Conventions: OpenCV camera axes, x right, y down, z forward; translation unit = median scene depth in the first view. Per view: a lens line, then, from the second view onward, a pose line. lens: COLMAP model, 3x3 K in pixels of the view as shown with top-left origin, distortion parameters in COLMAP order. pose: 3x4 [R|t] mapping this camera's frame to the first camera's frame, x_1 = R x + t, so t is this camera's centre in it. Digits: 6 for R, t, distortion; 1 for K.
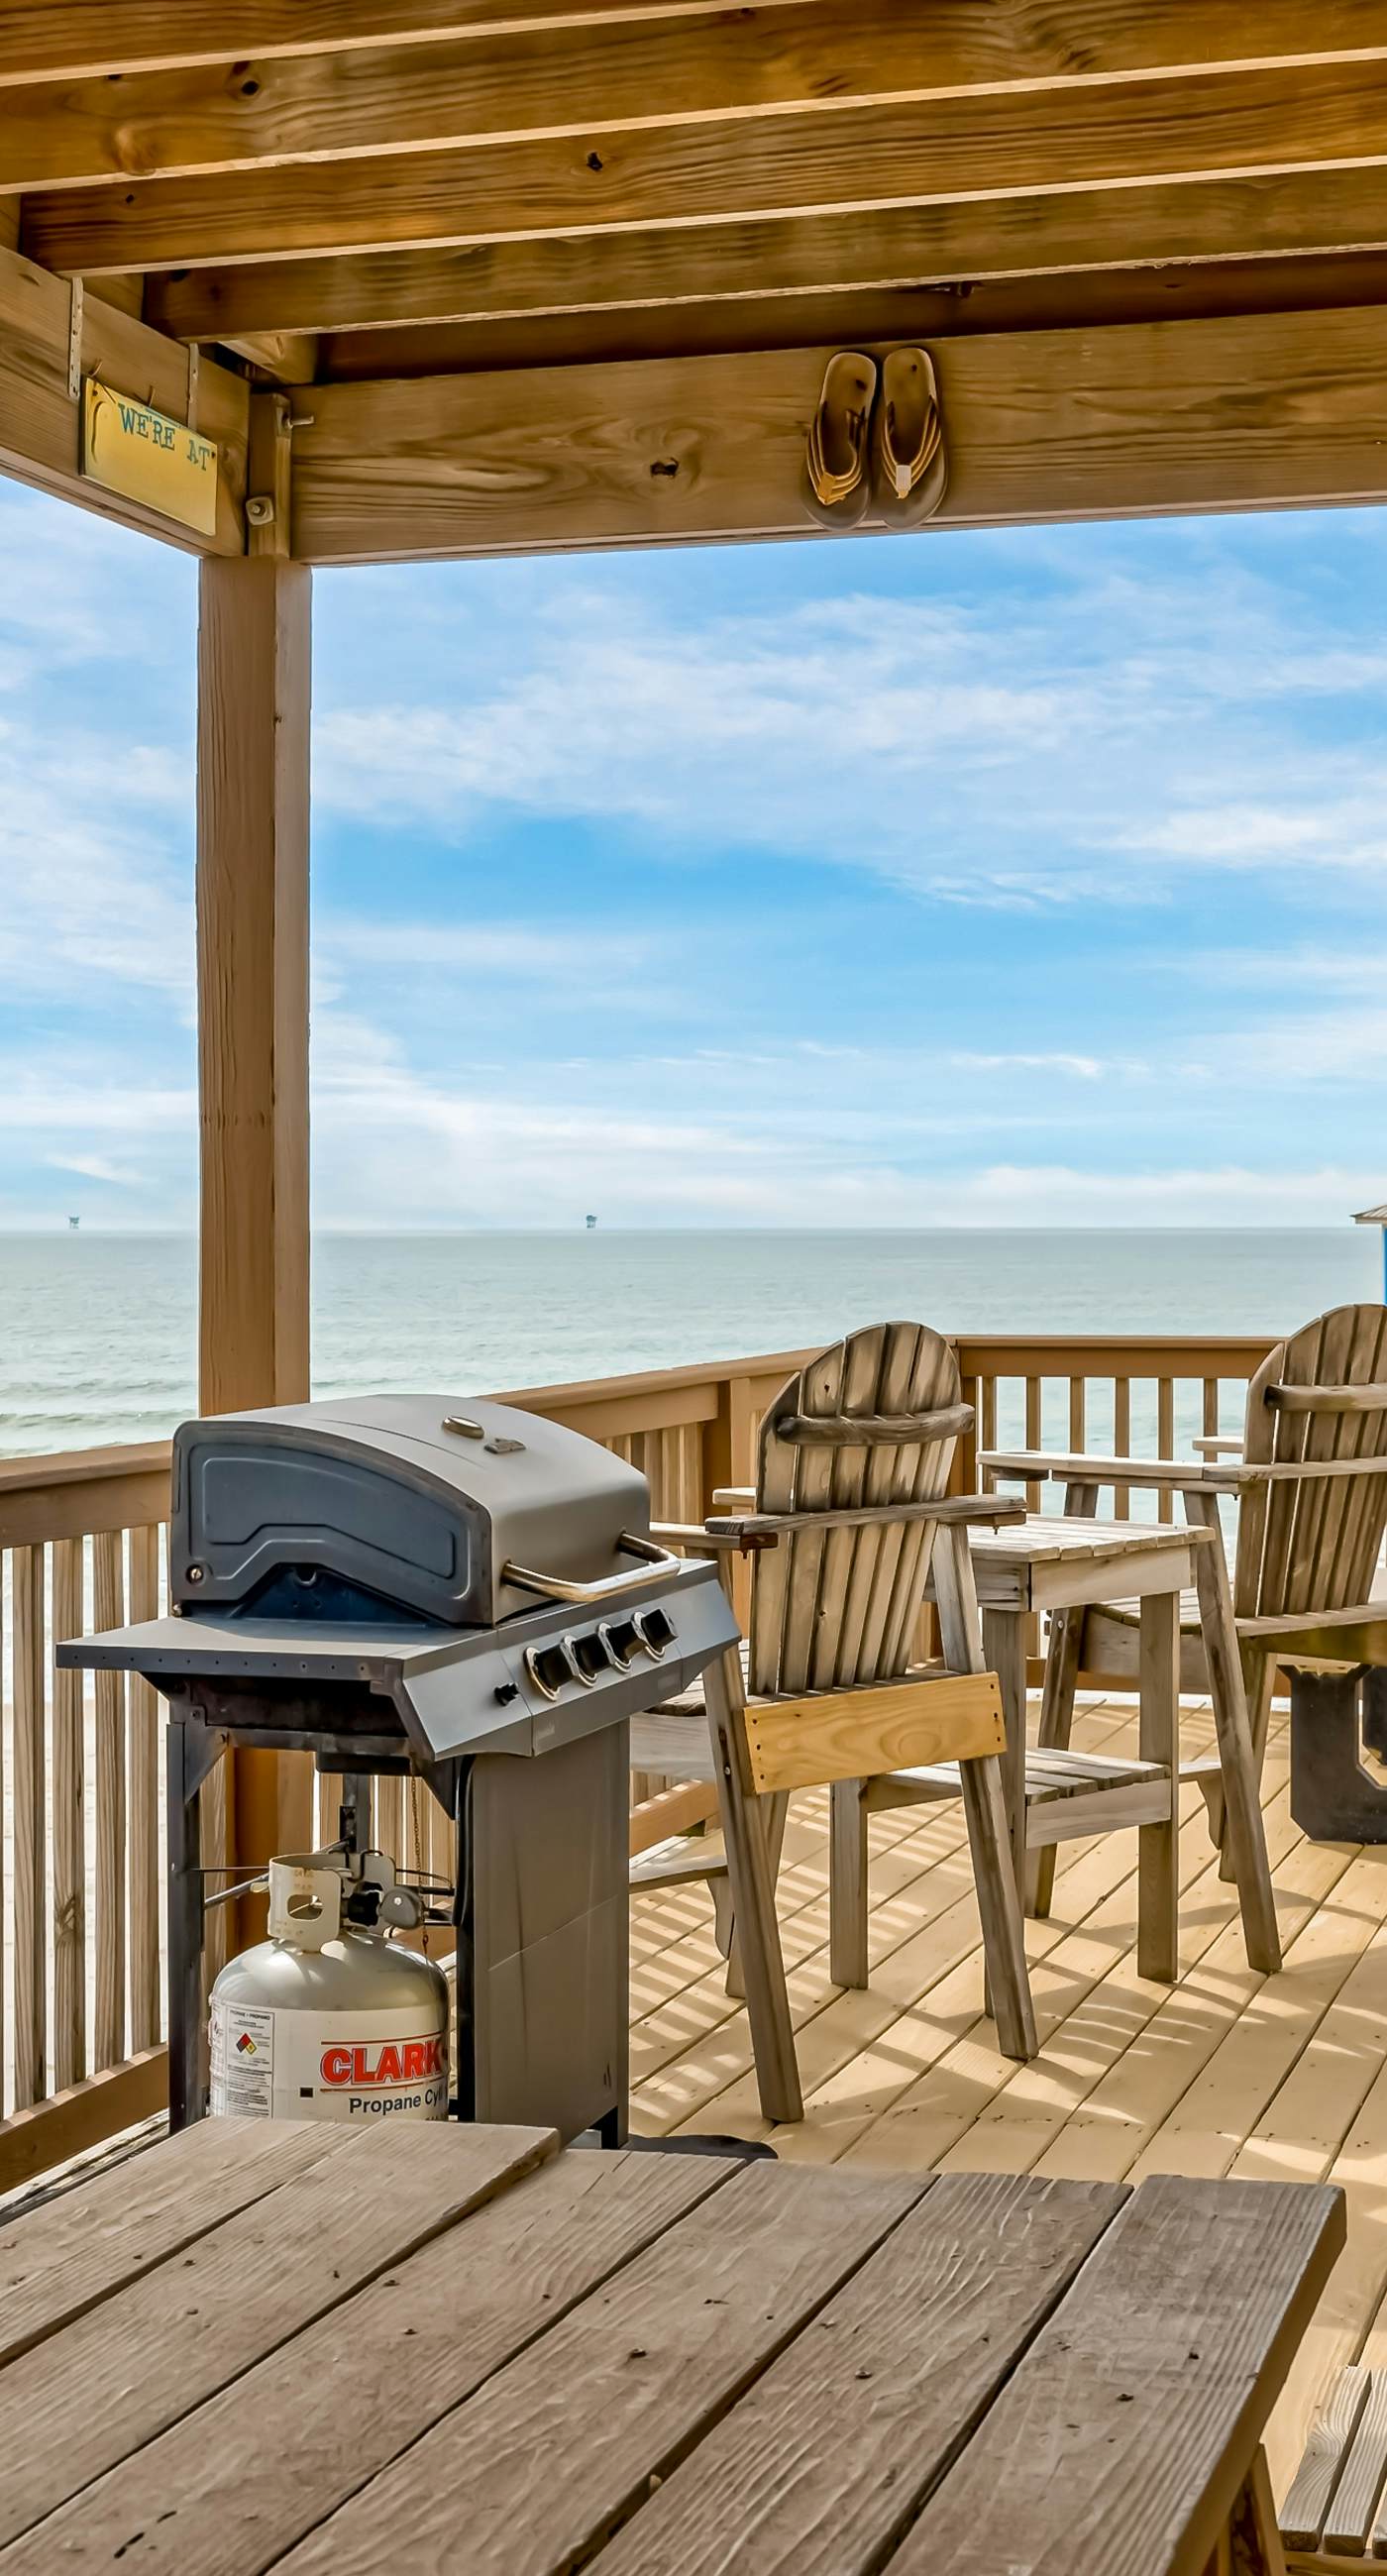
lens RADIAL K [[3761.7, 0, 693.5], [0, 3761.7, 1288.0], [0, 0, 1]] dist [-0.040132, -0.093414]
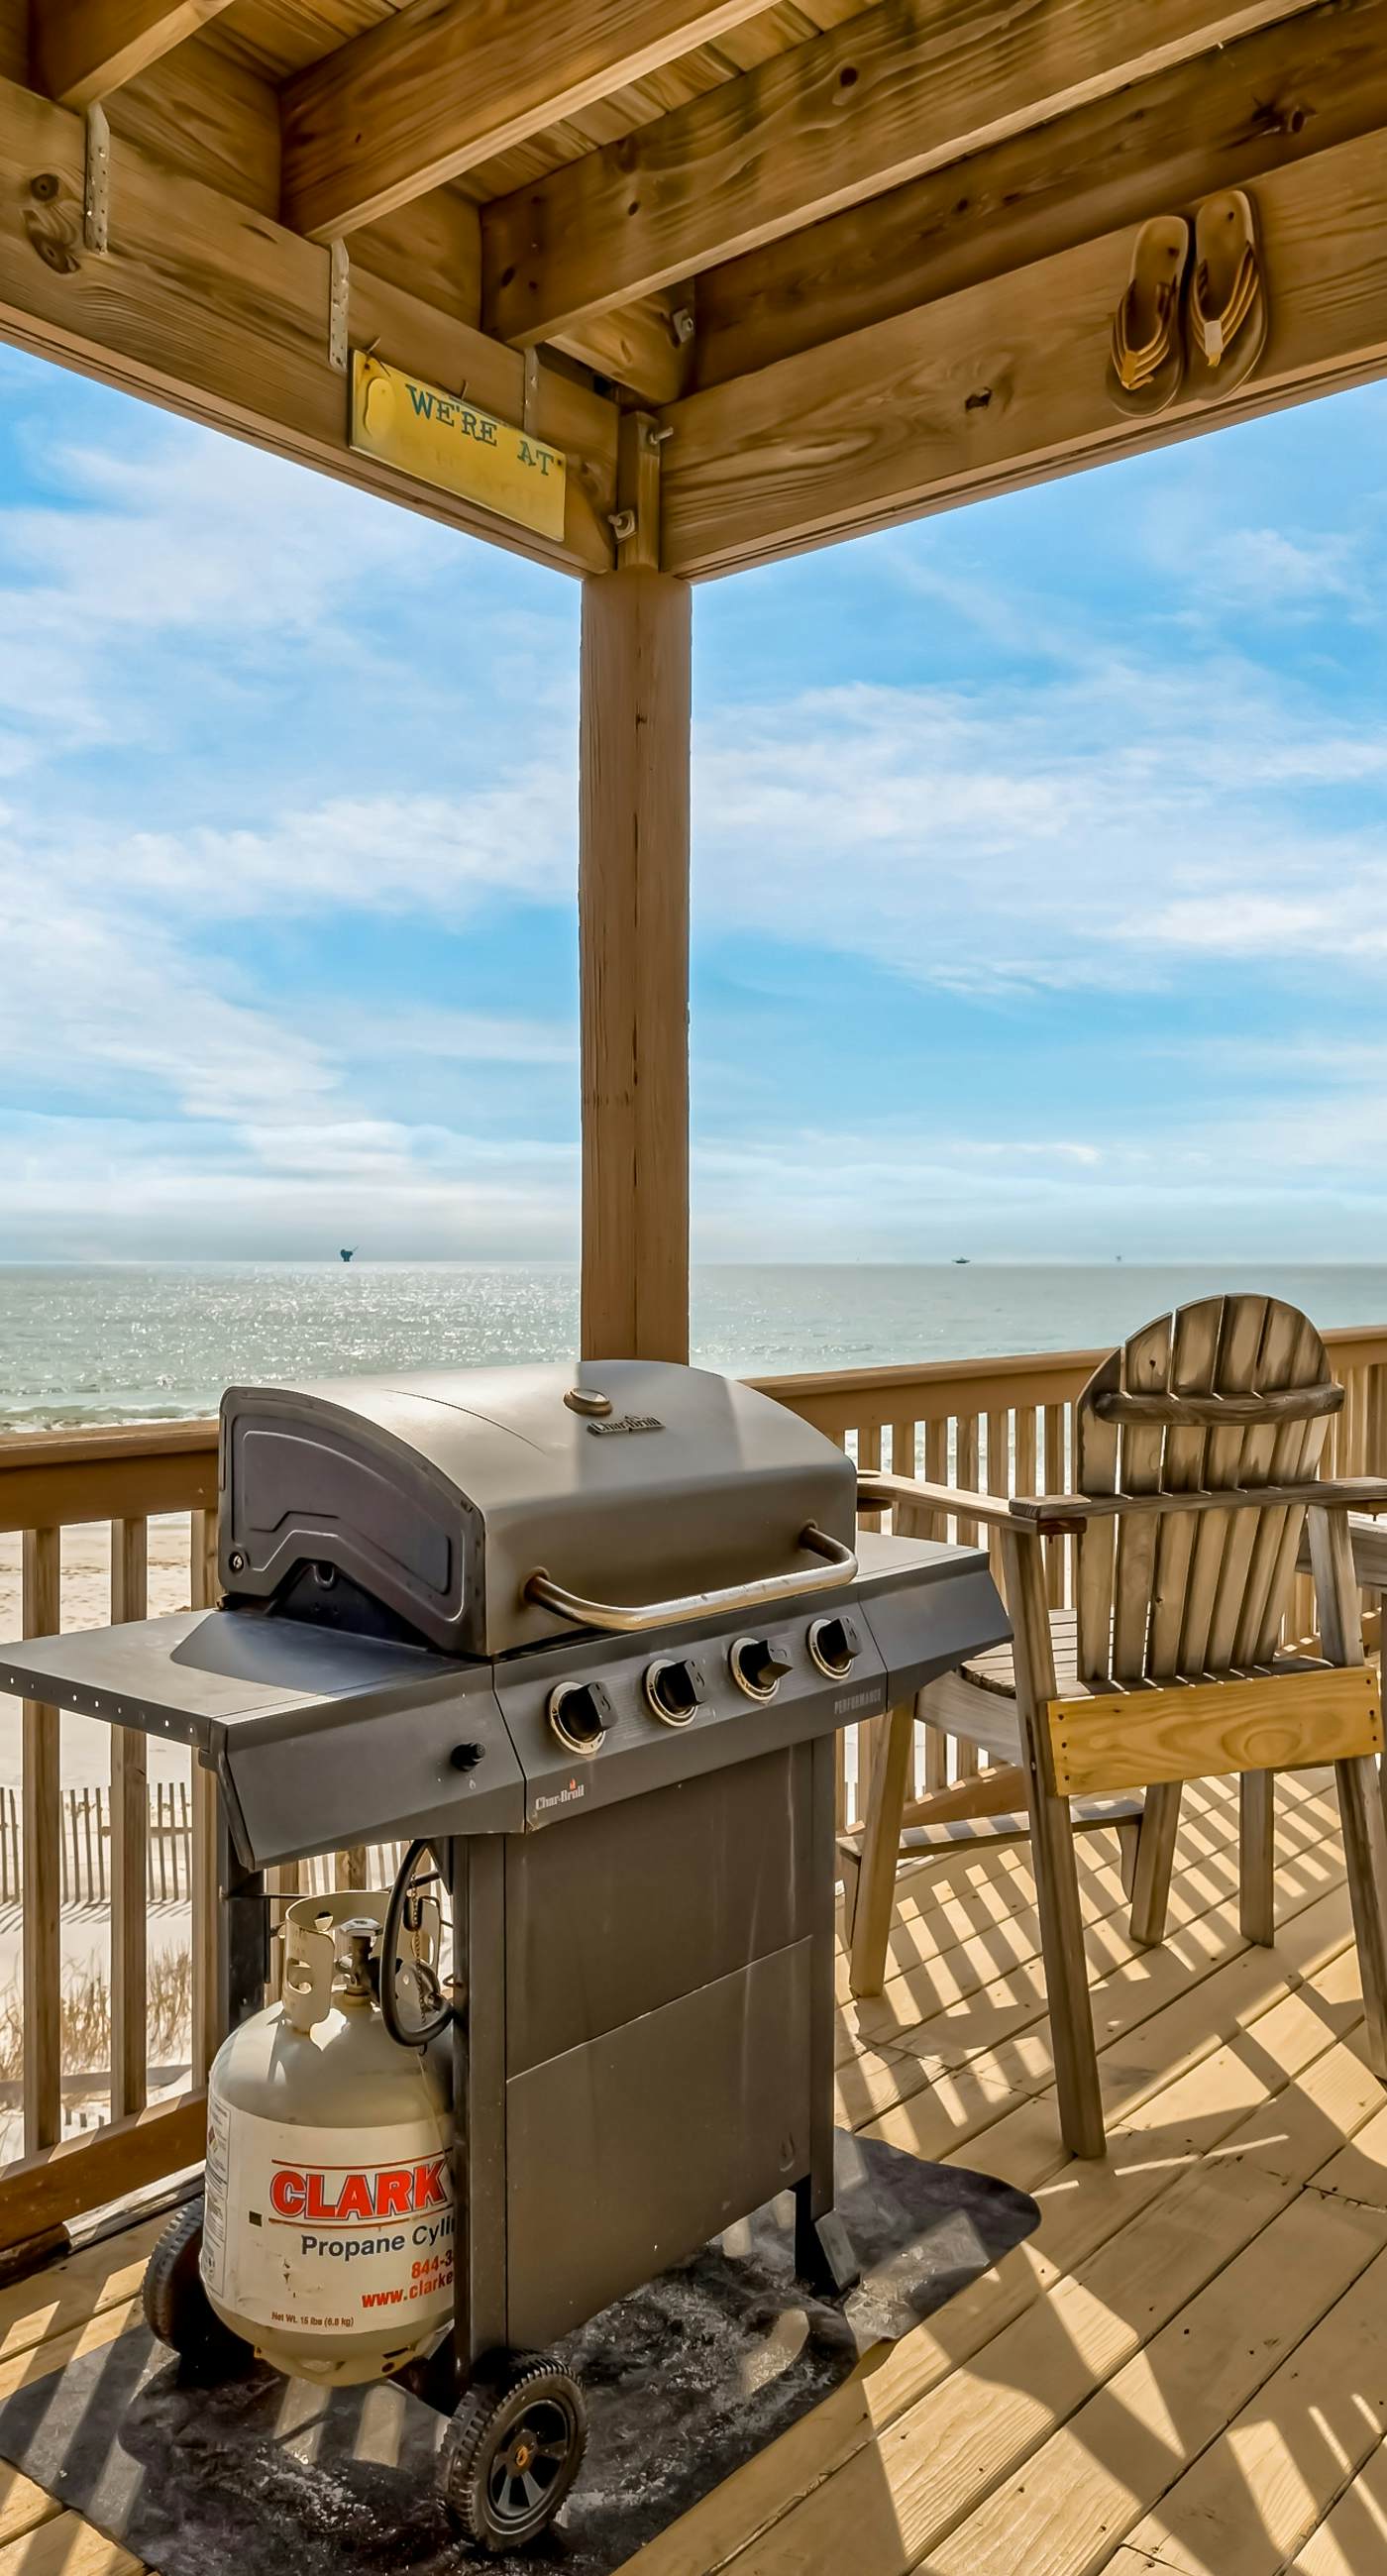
lens RADIAL K [[1895.0, 0, 693.5], [0, 1895.0, 1288.0], [0, 0, 1]] dist [-0.002507, -0.001063]
pose [[0.922208, 0.007458, -0.386623, 0.113656], [-0.009149, 0.999955, -0.002534, 0.010186], [0.386587, 0.005875, 0.922234, 0.526625]]
